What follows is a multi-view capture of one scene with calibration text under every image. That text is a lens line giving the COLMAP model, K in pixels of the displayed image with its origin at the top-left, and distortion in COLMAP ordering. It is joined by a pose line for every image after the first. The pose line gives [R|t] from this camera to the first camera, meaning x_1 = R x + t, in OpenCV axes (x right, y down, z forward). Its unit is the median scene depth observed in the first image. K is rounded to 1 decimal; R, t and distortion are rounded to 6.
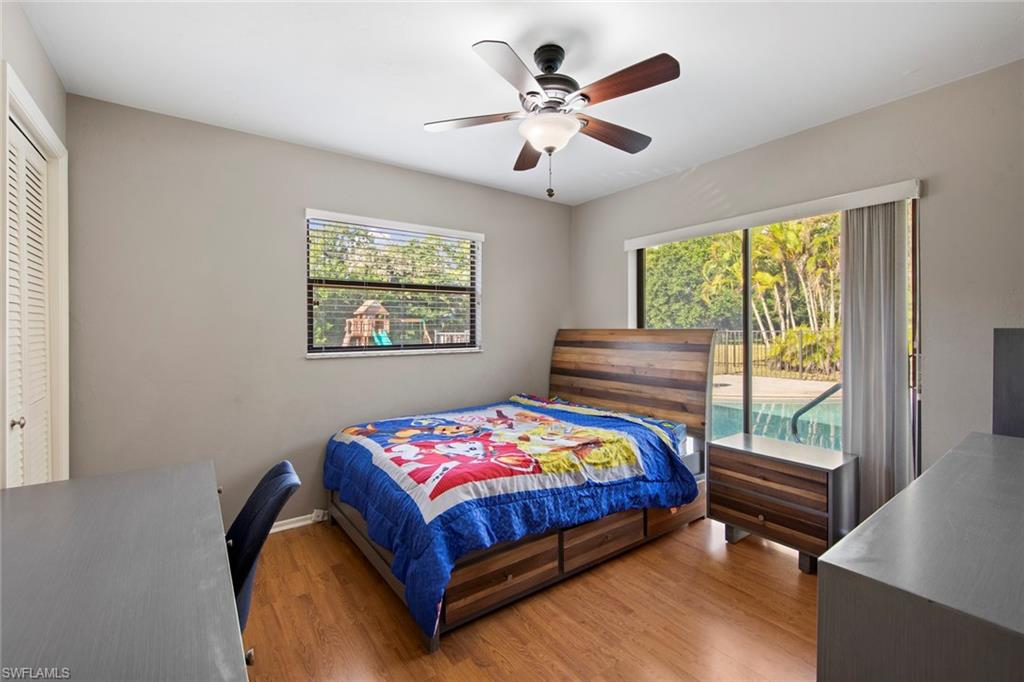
lens RADIAL K [[438.0, 0, 511.9], [0, 438.0, 332.4], [0, 0, 1]] dist [0.008438, -0.003346]
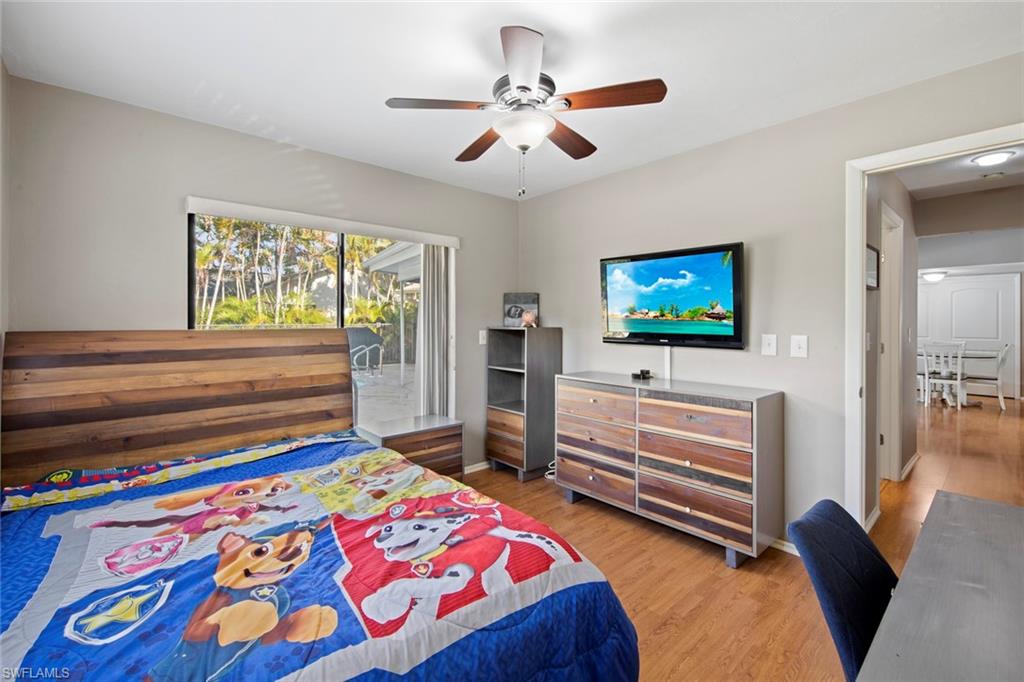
lens RADIAL K [[438.0, 0, 510.4], [0, 438.0, 324.3], [0, 0, 1]] dist [0.008438, -0.003346]
pose [[-0.098531, -0.006257, 0.995114, -0.567947], [0.006012, 0.999958, 0.006882, -0.022066], [-0.995116, 0.006661, -0.098490, 0.729642]]
